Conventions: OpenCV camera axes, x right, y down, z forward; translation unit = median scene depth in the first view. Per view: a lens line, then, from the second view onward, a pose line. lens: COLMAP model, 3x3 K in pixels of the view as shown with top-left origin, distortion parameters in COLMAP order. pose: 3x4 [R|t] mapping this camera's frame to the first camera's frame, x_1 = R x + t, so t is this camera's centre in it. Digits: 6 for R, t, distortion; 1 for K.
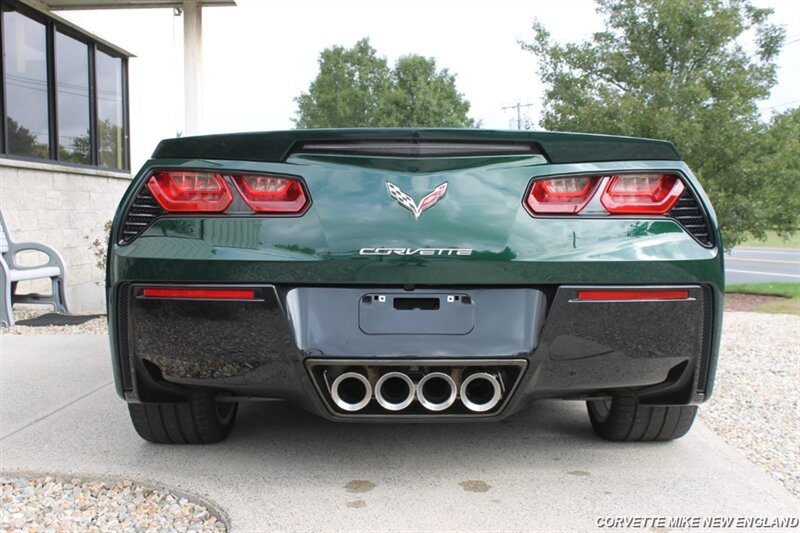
lens RADIAL K [[1499.1, 0, 400.0], [0, 1499.1, 266.5], [0, 0, 1]] dist [-0.045340, 0.030083]
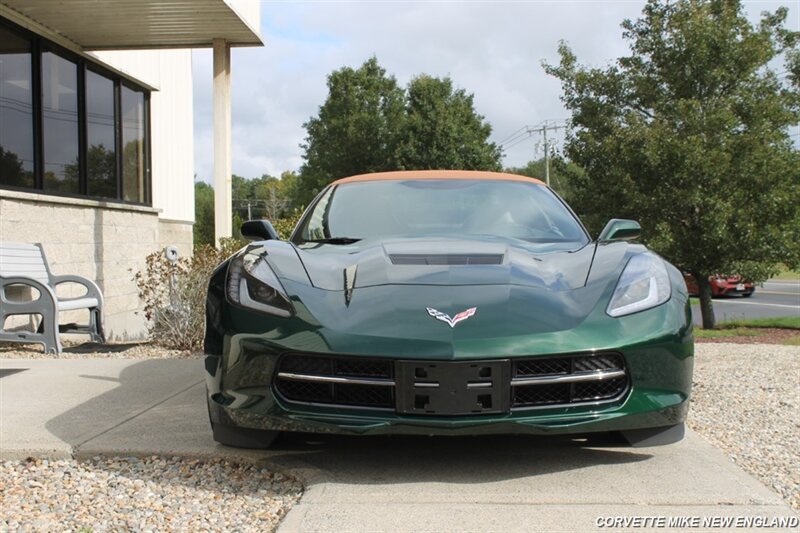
lens RADIAL K [[944.8, 0, 400.0], [0, 944.8, 266.5], [0, 0, 1]] dist [-0.087450, 0.091426]
pose [[0.999142, -0.002766, -0.041334, 0.012193], [0.002098, 0.999867, -0.016201, -0.011878], [0.041373, 0.016101, 0.999014, 0.388731]]
